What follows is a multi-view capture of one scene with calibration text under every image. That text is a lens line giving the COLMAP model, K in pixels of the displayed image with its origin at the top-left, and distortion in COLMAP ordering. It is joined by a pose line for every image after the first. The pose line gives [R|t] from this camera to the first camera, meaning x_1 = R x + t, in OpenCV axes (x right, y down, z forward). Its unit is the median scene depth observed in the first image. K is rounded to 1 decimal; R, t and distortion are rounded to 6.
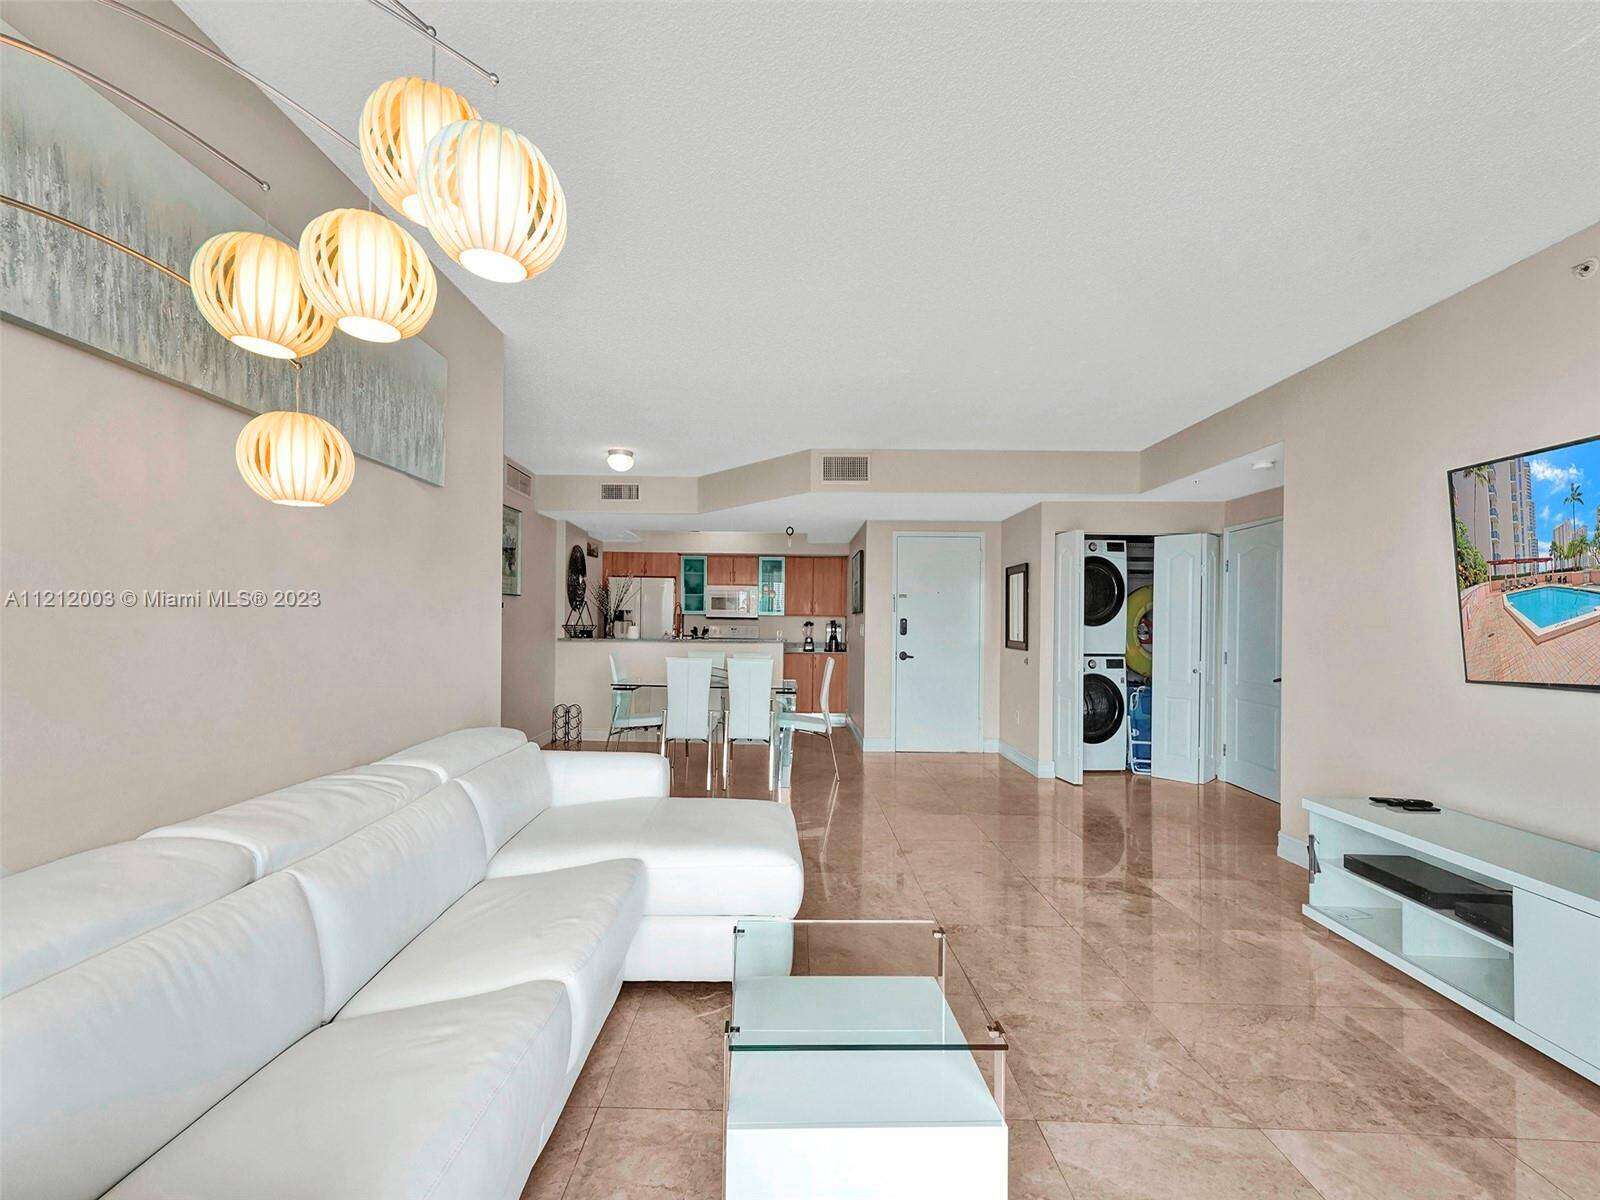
lens RADIAL K [[643.4, 0, 802.8], [0, 643.4, 625.6], [0, 0, 1]] dist [-0.000294, -0.000028]
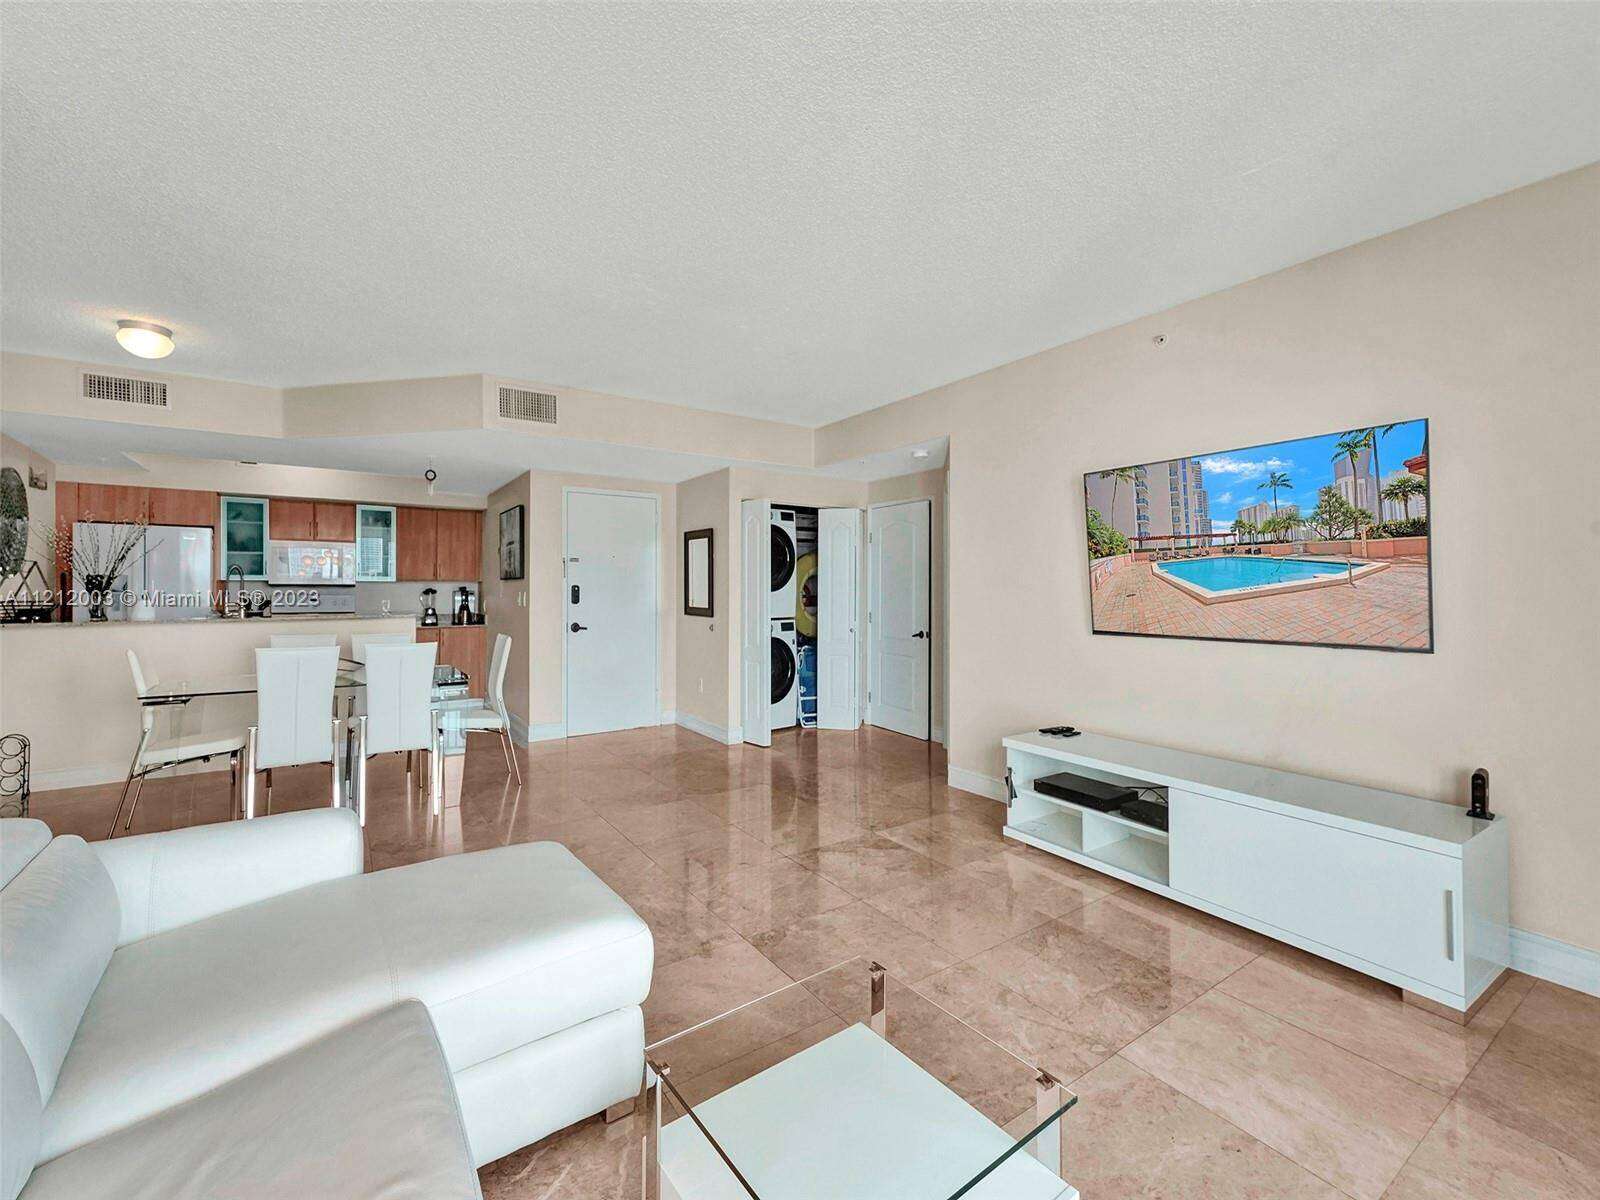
lens RADIAL K [[650.4, 0, 800.3], [0, 650.4, 588.2], [0, 0, 1]] dist [0.002097, 0.000268]
pose [[0.829995, -0.011098, 0.557660, -0.095261], [0.010748, 0.999935, 0.003903, -0.007875], [-0.557667, 0.002755, 0.830060, 0.097583]]
